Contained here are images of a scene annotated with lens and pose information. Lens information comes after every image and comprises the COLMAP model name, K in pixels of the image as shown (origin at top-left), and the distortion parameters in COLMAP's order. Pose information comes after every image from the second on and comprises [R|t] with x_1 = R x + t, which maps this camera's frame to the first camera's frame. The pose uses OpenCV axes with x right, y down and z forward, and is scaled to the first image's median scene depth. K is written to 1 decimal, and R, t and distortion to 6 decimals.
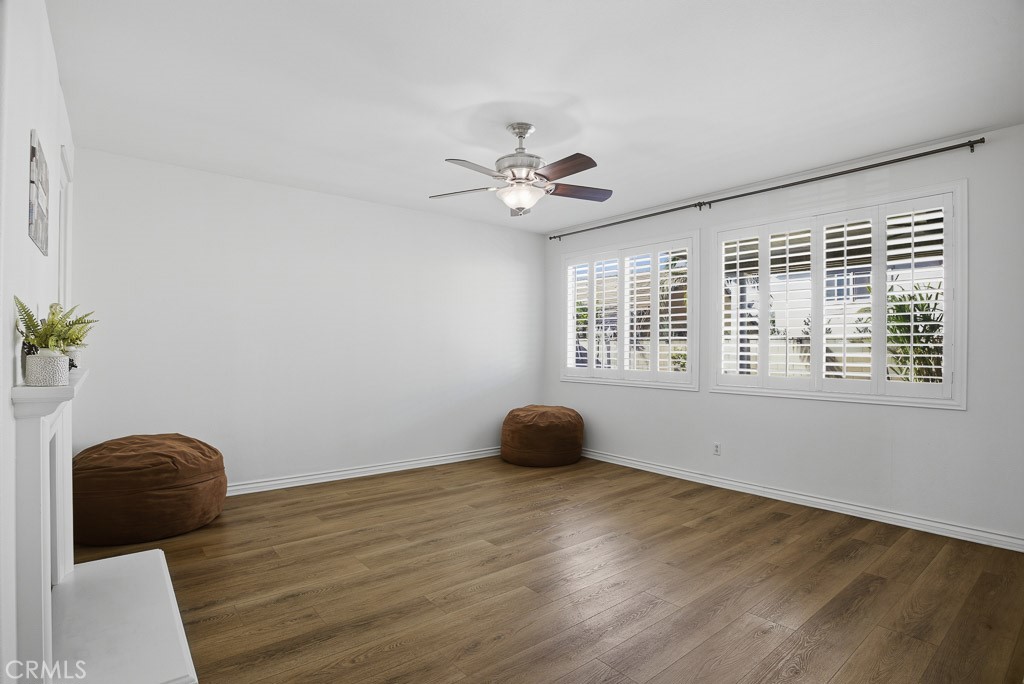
lens RADIAL K [[508.5, 0, 512.4], [0, 508.5, 357.4], [0, 0, 1]] dist [-0.079655, 0.022758]
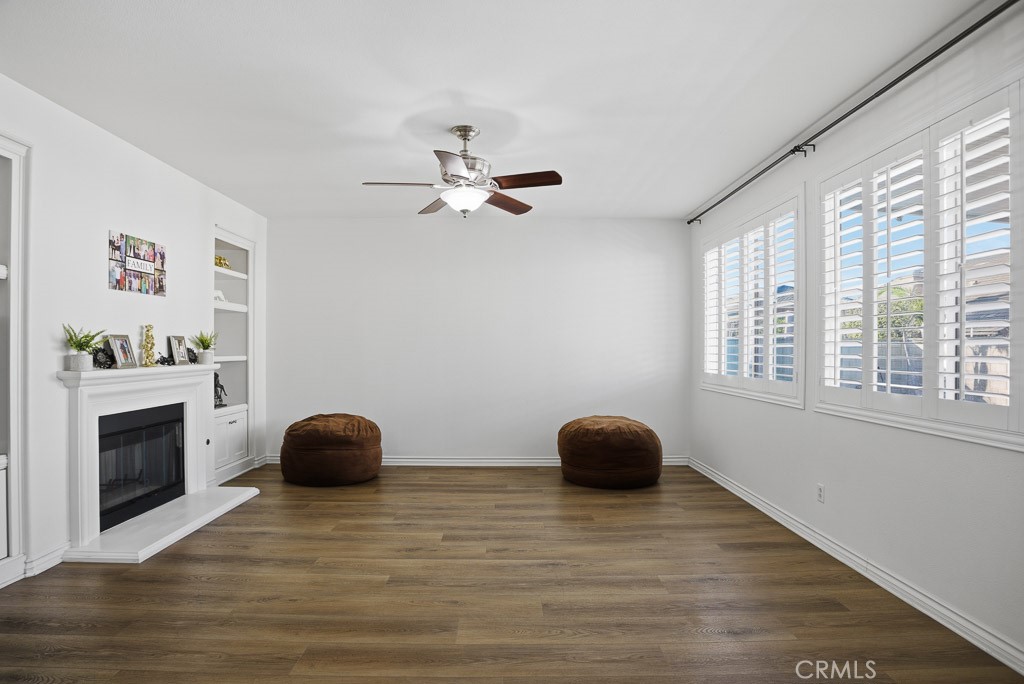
lens RADIAL K [[508.5, 0, 512.4], [0, 508.5, 357.4], [0, 0, 1]] dist [-0.079655, 0.022758]
pose [[0.778906, 0.004513, -0.627125, 0.509265], [-0.007511, 0.999970, -0.002132, -0.001489], [0.627096, 0.006371, 0.778916, 0.197634]]
